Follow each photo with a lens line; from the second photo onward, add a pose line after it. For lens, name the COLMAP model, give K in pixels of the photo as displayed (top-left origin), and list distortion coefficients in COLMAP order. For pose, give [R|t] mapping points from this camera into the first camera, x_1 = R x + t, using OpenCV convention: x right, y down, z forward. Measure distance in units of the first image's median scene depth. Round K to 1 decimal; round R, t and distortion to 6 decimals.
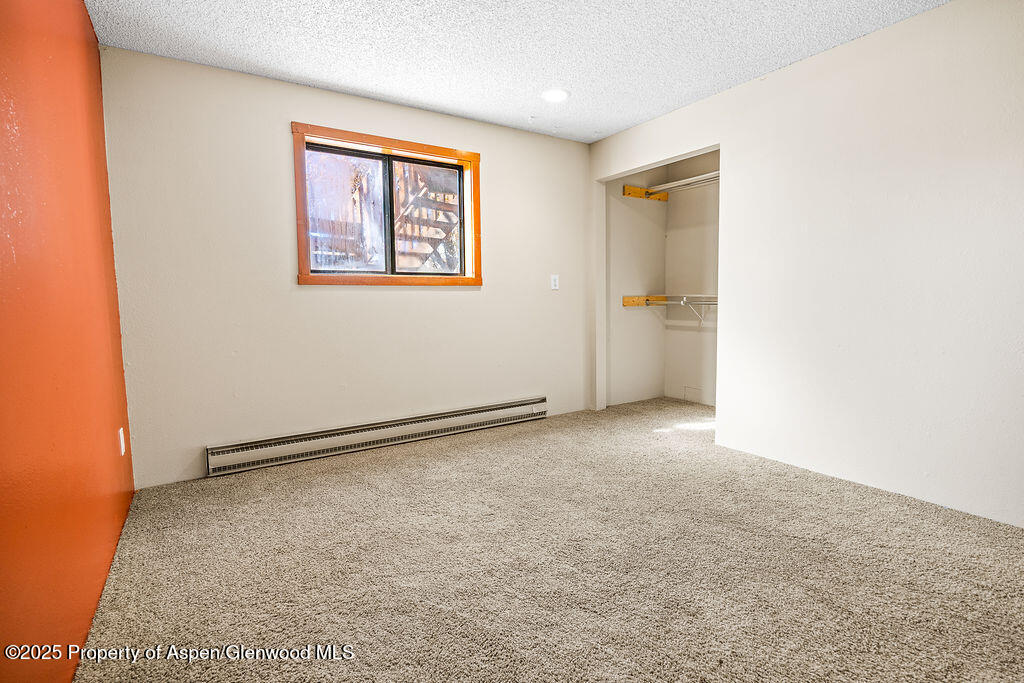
lens RADIAL K [[498.5, 0, 514.5], [0, 498.5, 341.9], [0, 0, 1]] dist [0.001106, 0.000037]
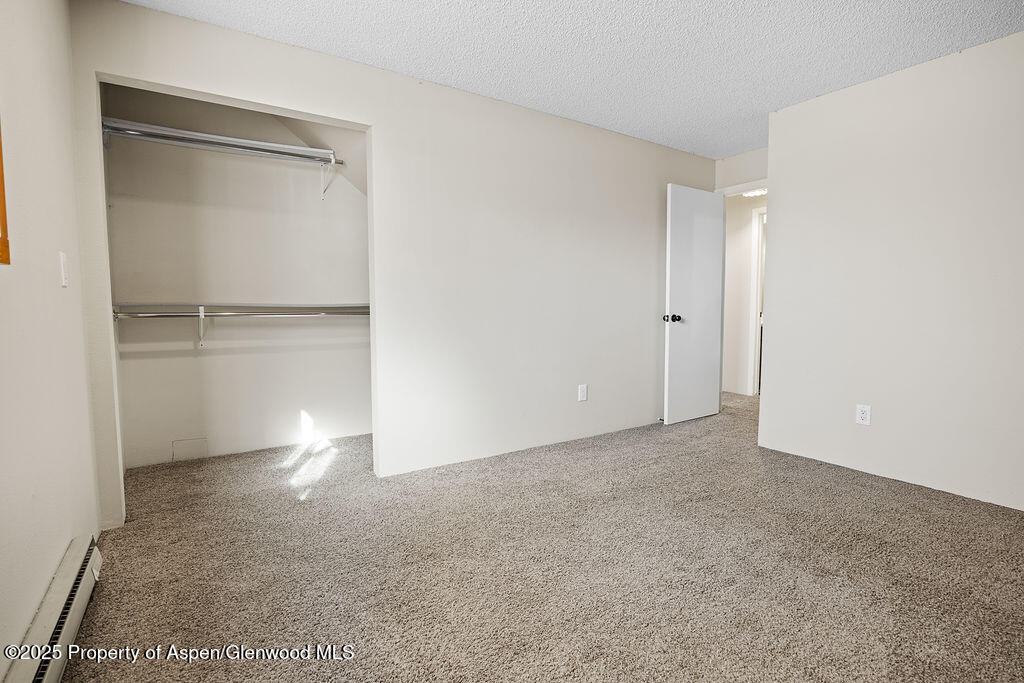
lens RADIAL K [[498.5, 0, 514.0], [0, 498.5, 341.6], [0, 0, 1]] dist [0.001106, 0.000037]
pose [[-0.014019, -0.069284, 0.997498, -0.357720], [0.085217, 0.993884, 0.070231, -0.056344], [-0.996264, 0.085988, -0.008029, 0.605886]]
